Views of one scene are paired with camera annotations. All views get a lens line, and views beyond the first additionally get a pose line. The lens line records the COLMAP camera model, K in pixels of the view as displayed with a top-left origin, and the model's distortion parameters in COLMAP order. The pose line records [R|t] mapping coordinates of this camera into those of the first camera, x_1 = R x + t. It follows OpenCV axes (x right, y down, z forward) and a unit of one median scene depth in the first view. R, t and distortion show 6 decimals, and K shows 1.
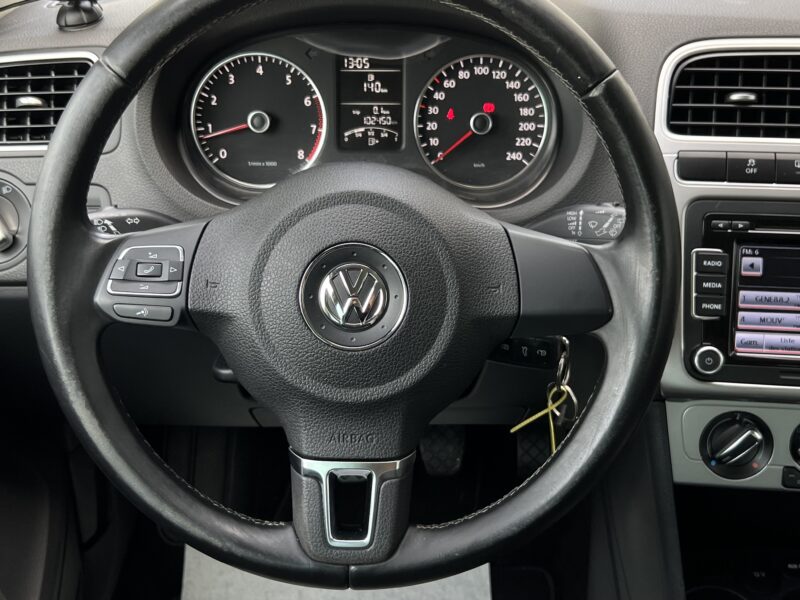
lens RADIAL K [[1039.1, 0, 415.7], [0, 1039.1, 309.6], [0, 0, 1]] dist [0.059076, 0.000000]
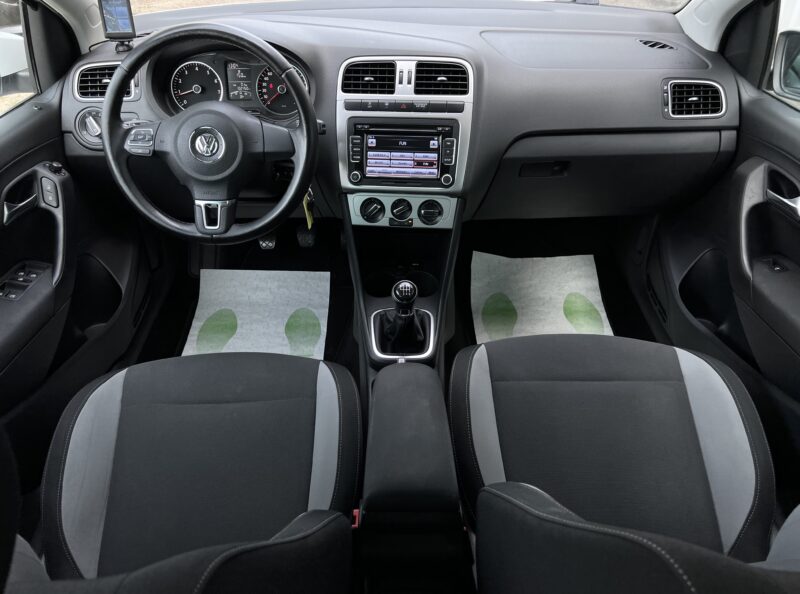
lens RADIAL K [[610.9, 0, 396.4], [0, 610.9, 301.4], [0, 0, 1]] dist [0.056795, -0.050696]
pose [[0.999973, -0.005043, -0.005362, 0.378668], [0.005720, 0.990853, 0.134826, 0.151634], [0.004633, -0.134853, 0.990855, -0.646137]]
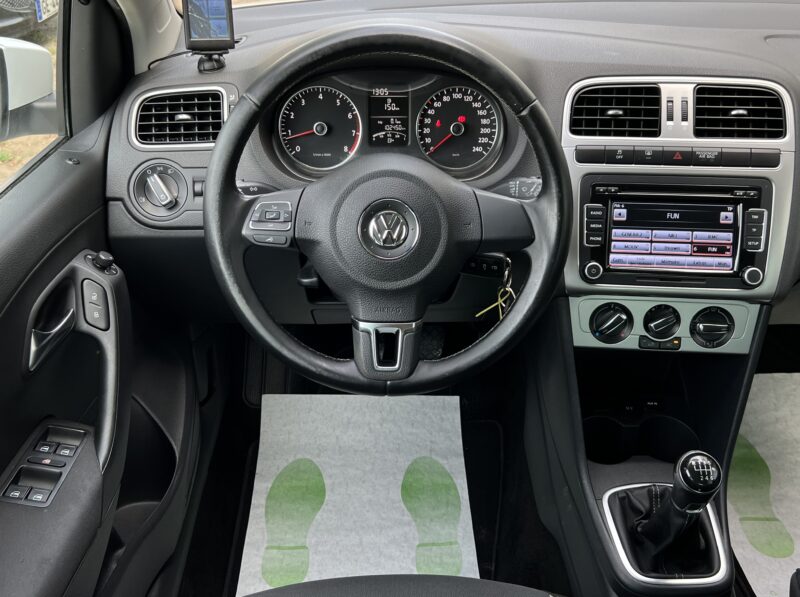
lens RADIAL K [[808.3, 0, 405.1], [0, 808.3, 301.8], [0, 0, 1]] dist [0.050022, 0.000000]
pose [[0.999927, -0.007258, 0.009639, -0.034571], [0.006864, 0.999165, 0.040286, 0.041665], [-0.009924, -0.040217, 0.999142, -0.289539]]
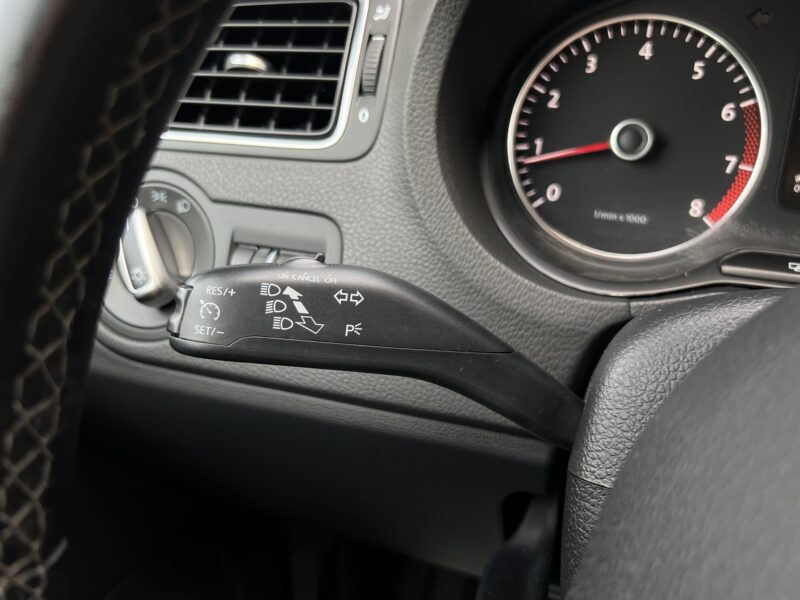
lens RADIAL K [[672.9, 0, 414.7], [0, 672.9, 285.0], [0, 0, 1]] dist [0.022378, 0.007957]
pose [[0.941799, 0.144772, -0.303406, -0.146519], [-0.166308, 0.984989, -0.046240, -0.074080], [0.292158, 0.094007, 0.951739, 0.672849]]
